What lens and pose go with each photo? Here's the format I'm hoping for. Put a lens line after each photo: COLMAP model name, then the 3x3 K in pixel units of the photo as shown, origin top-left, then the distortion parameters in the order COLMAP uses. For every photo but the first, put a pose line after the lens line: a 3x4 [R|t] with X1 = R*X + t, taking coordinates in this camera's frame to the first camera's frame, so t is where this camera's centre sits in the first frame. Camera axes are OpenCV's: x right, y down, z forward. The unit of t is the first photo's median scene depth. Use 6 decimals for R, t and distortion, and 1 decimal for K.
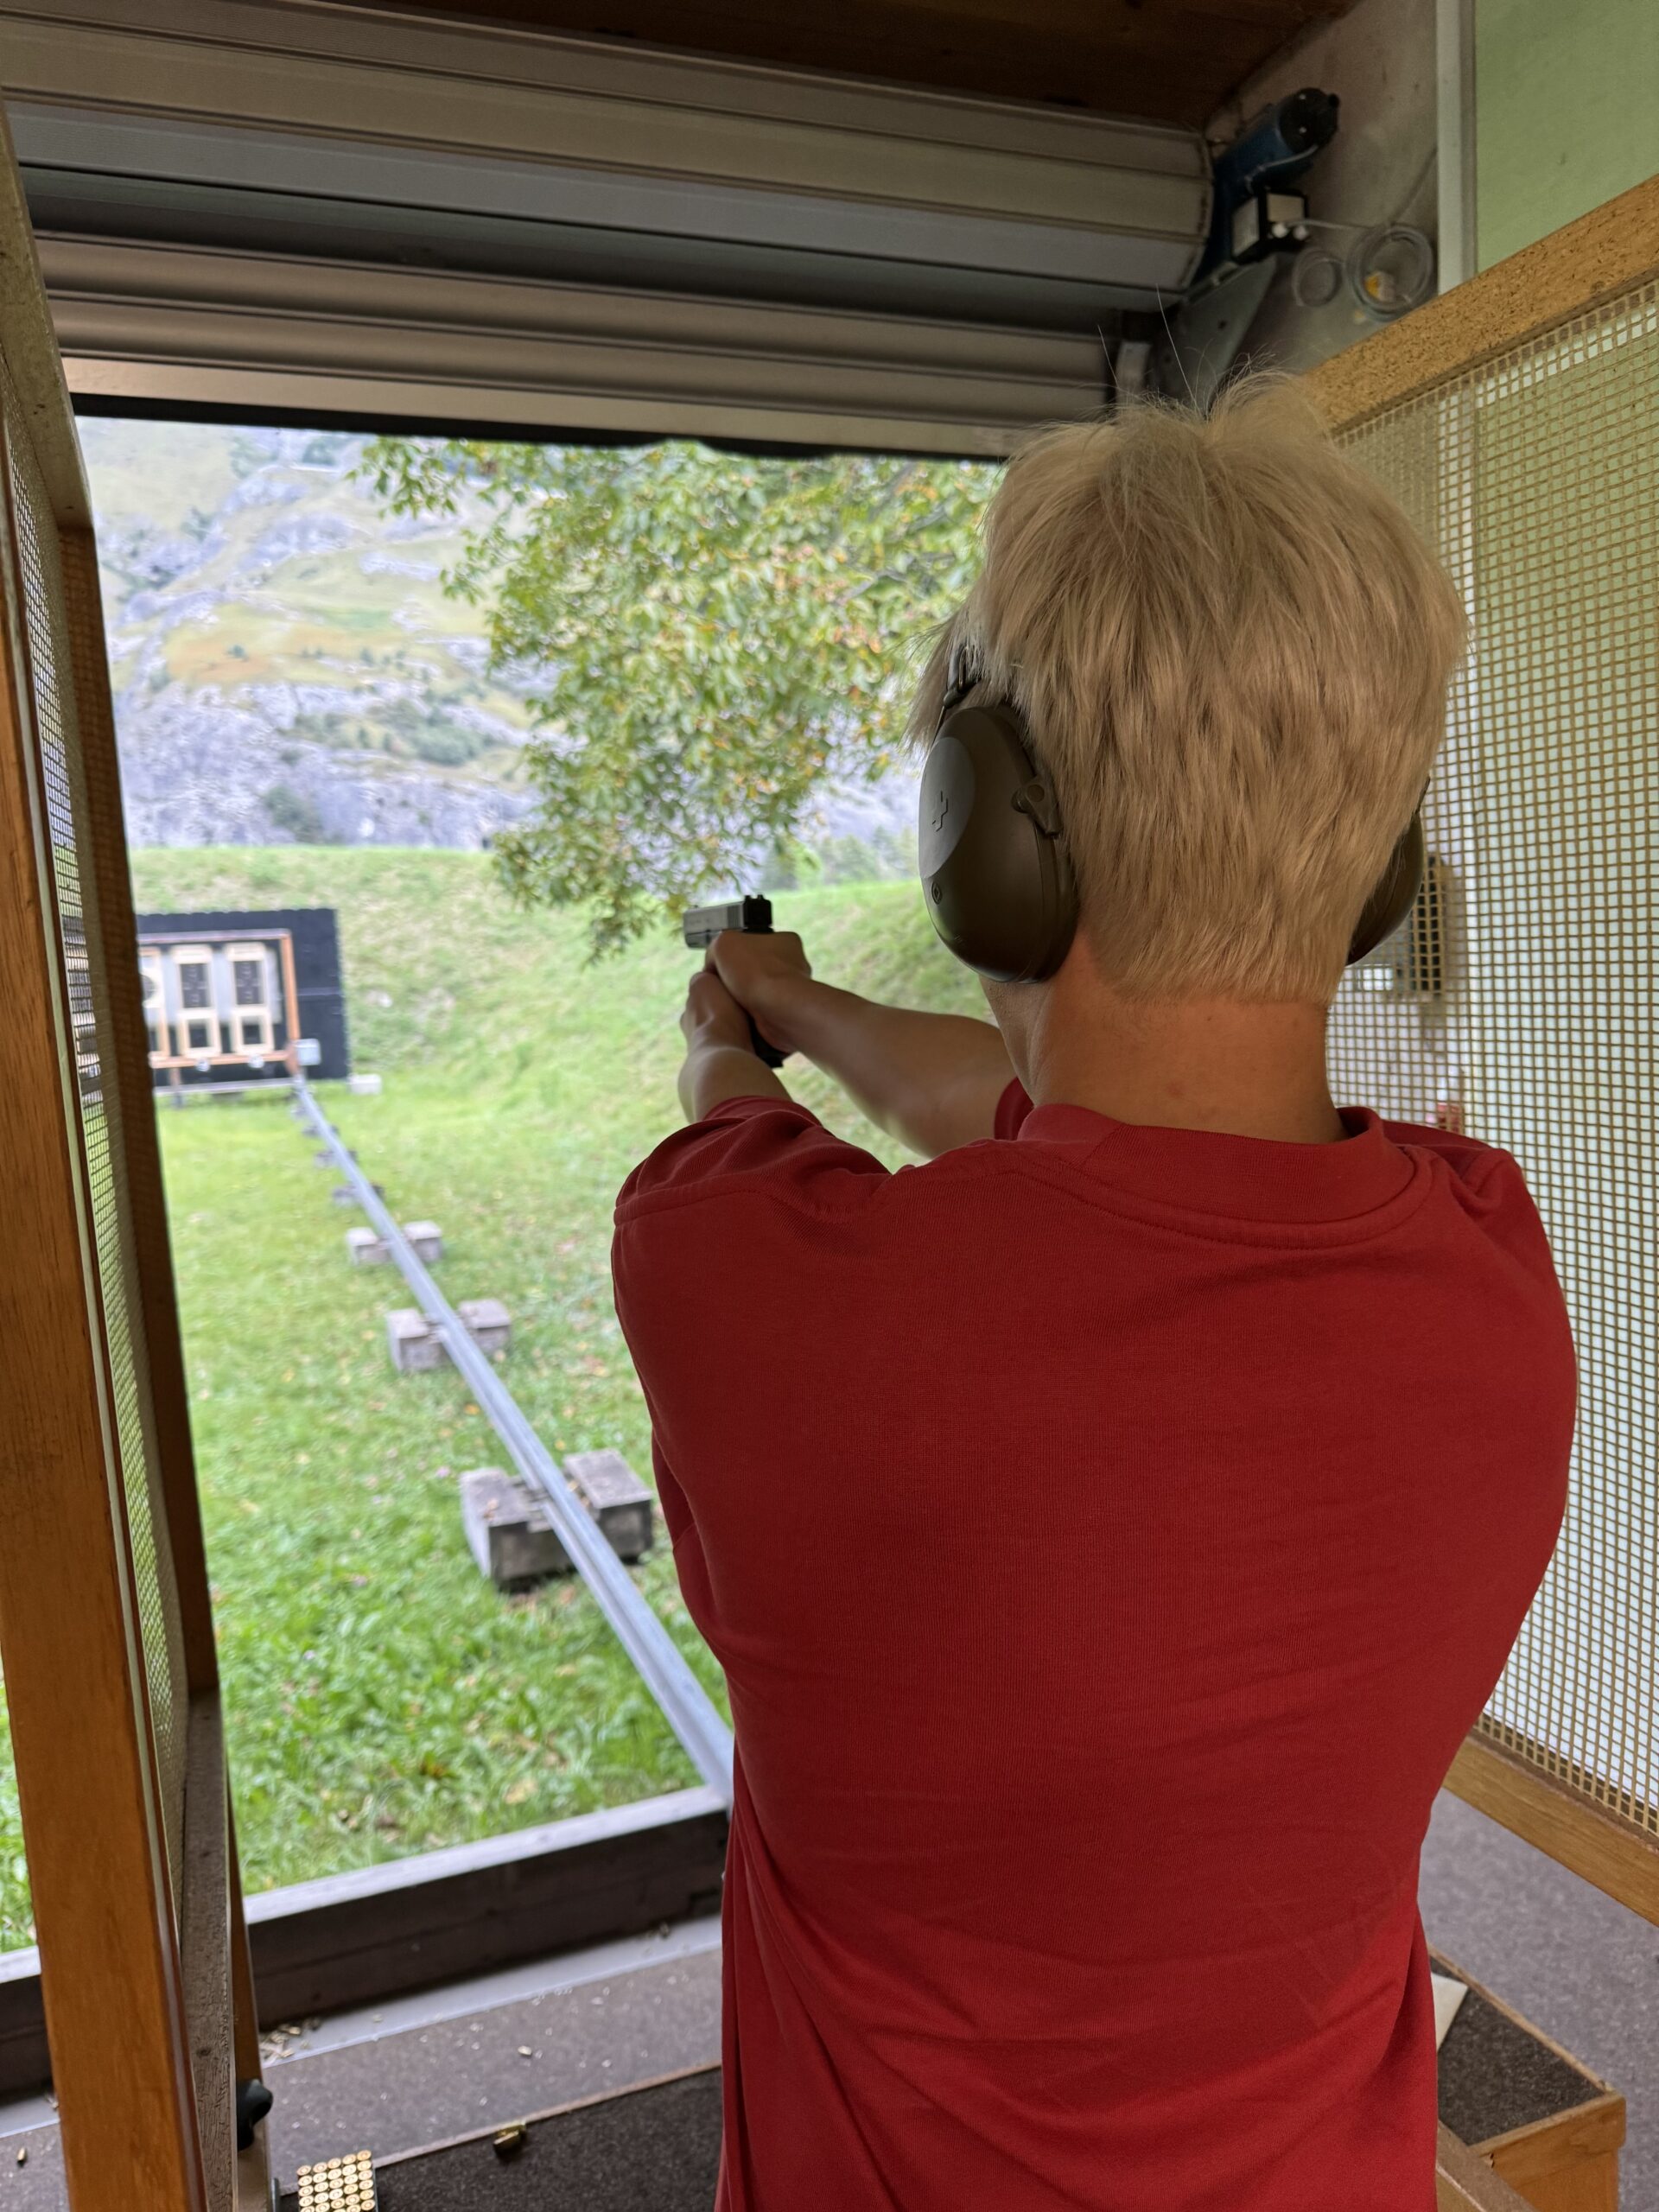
lens RADIAL K [[1594.4, 0, 836.4], [0, 1594.4, 1105.4], [0, 0, 1]] dist [0.023573, -0.027839]
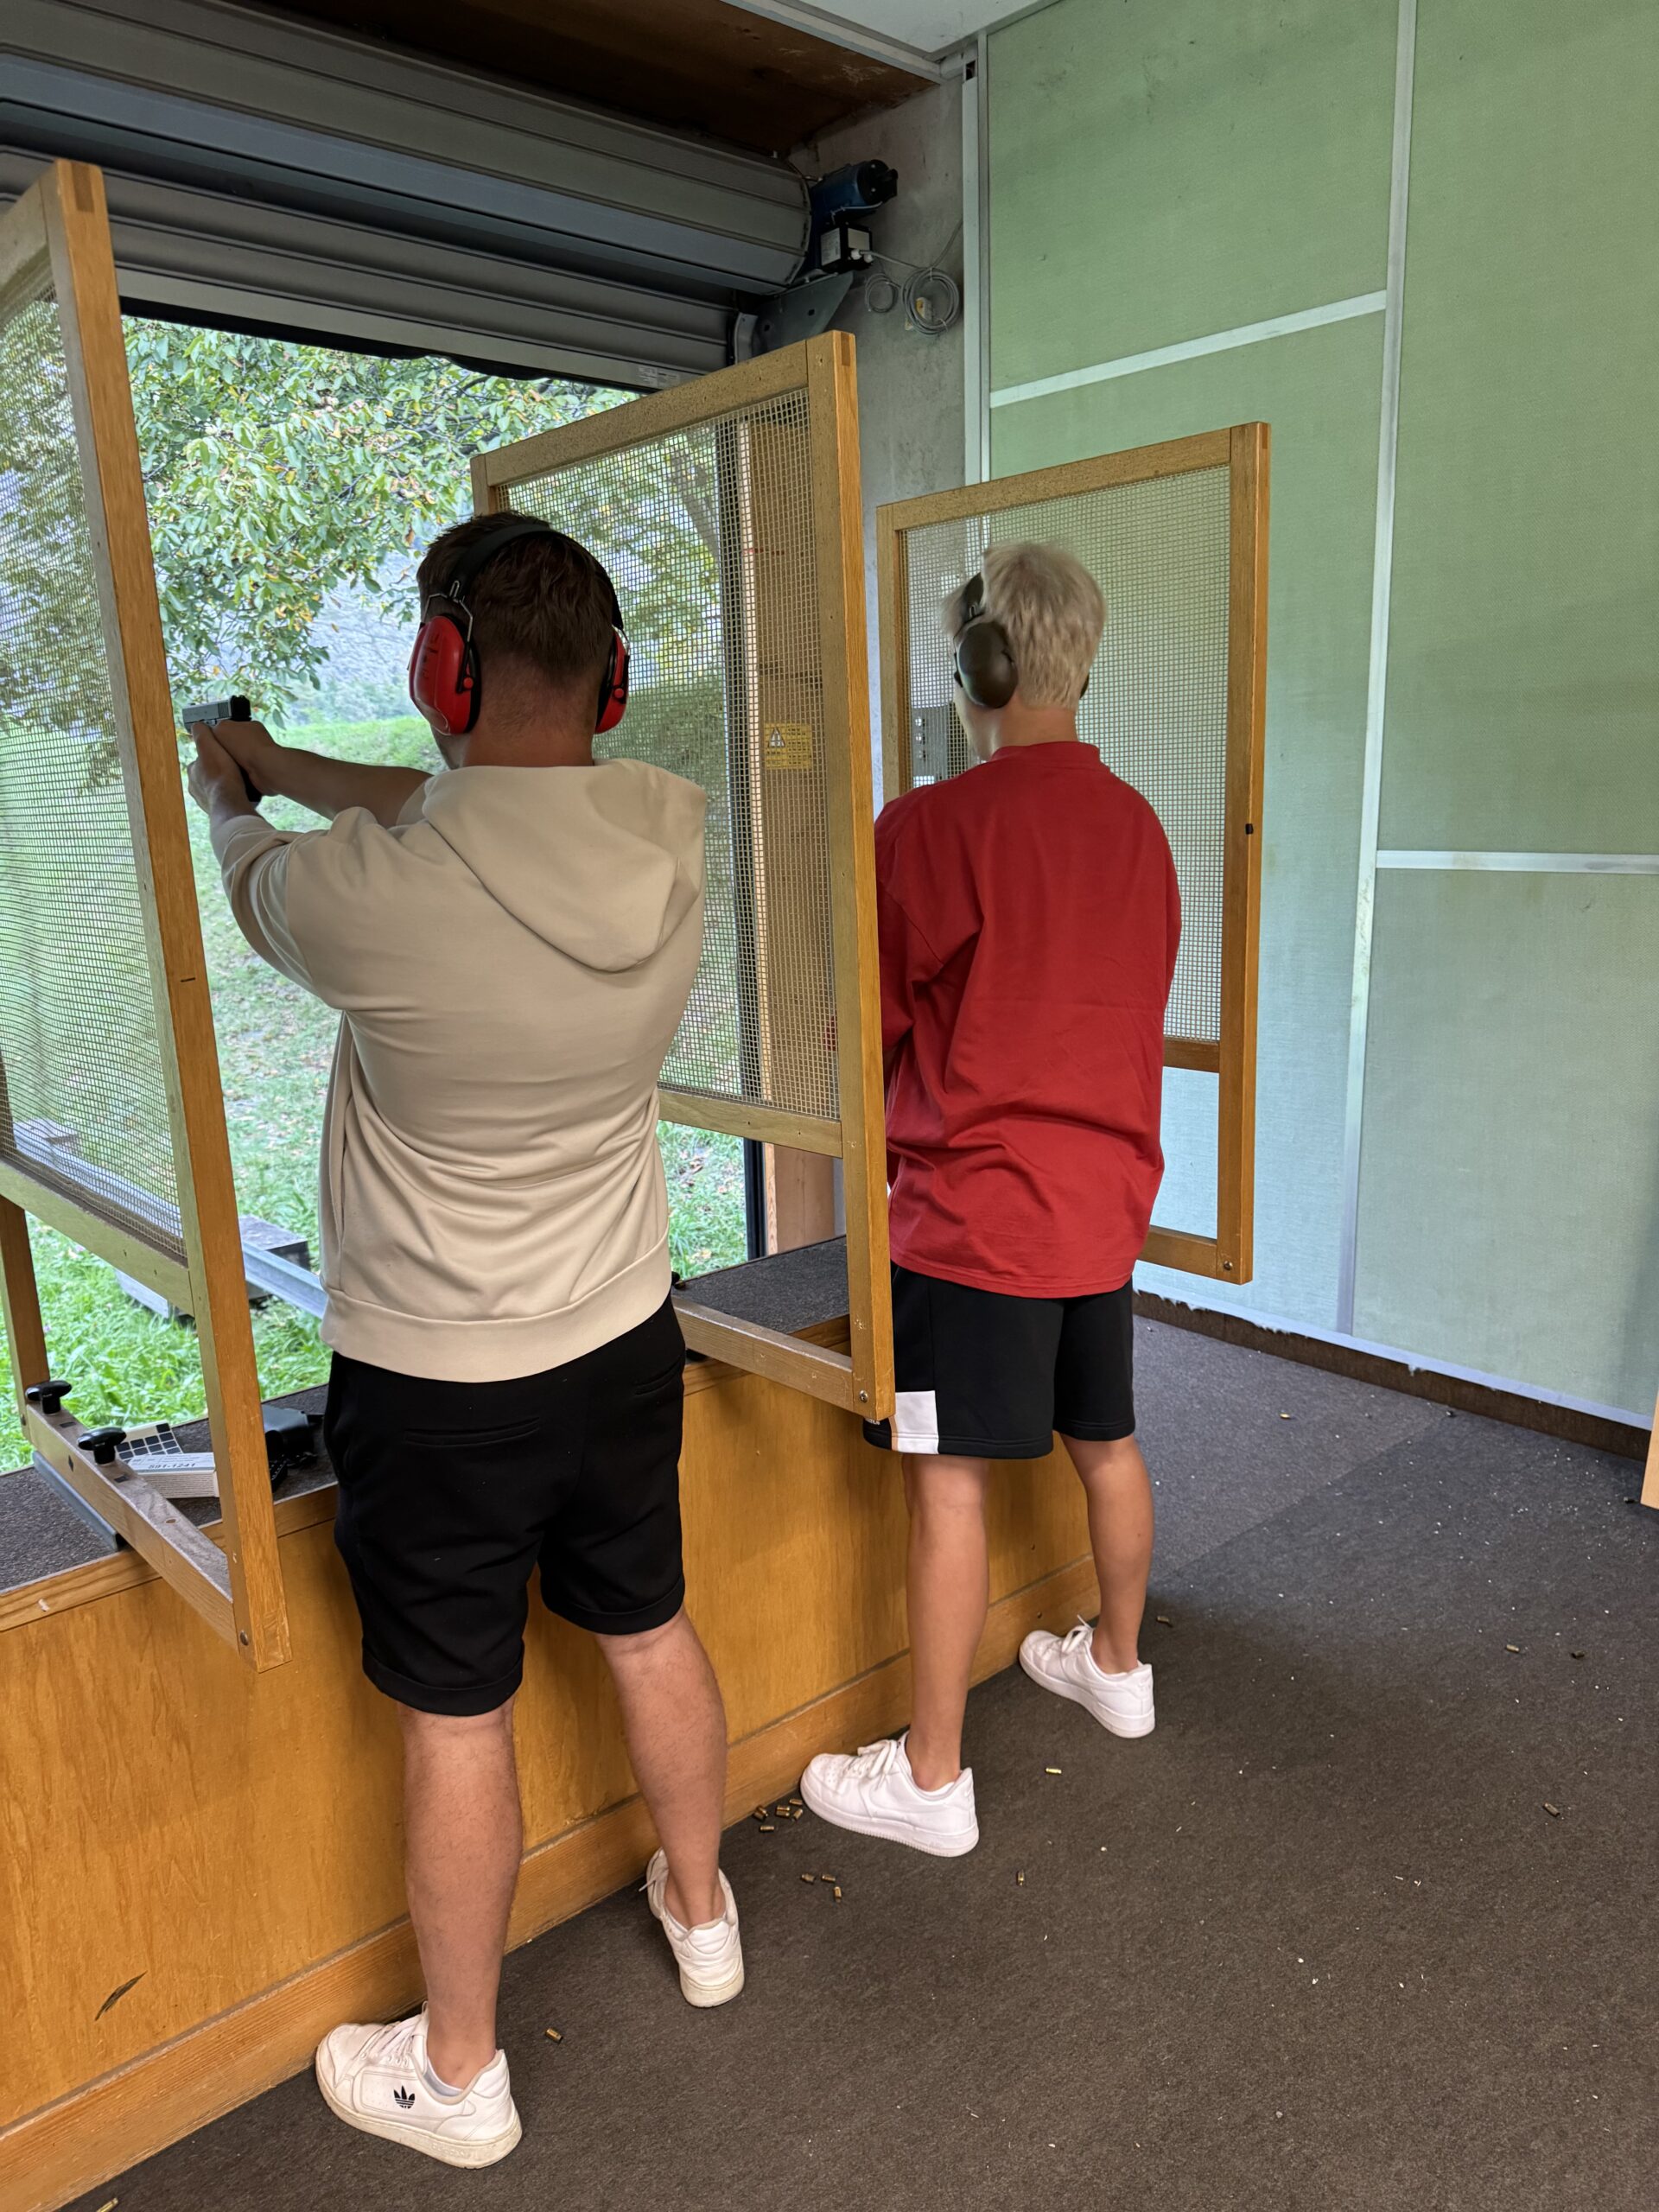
lens RADIAL K [[1594.4, 0, 828.4], [0, 1594.4, 1094.4], [0, 0, 1]] dist [0.023573, -0.027839]
pose [[0.940821, -0.041491, 0.336356, -0.259777], [0.014161, 0.996424, 0.083303, 0.084954], [-0.338609, -0.073611, 0.938043, -0.394938]]
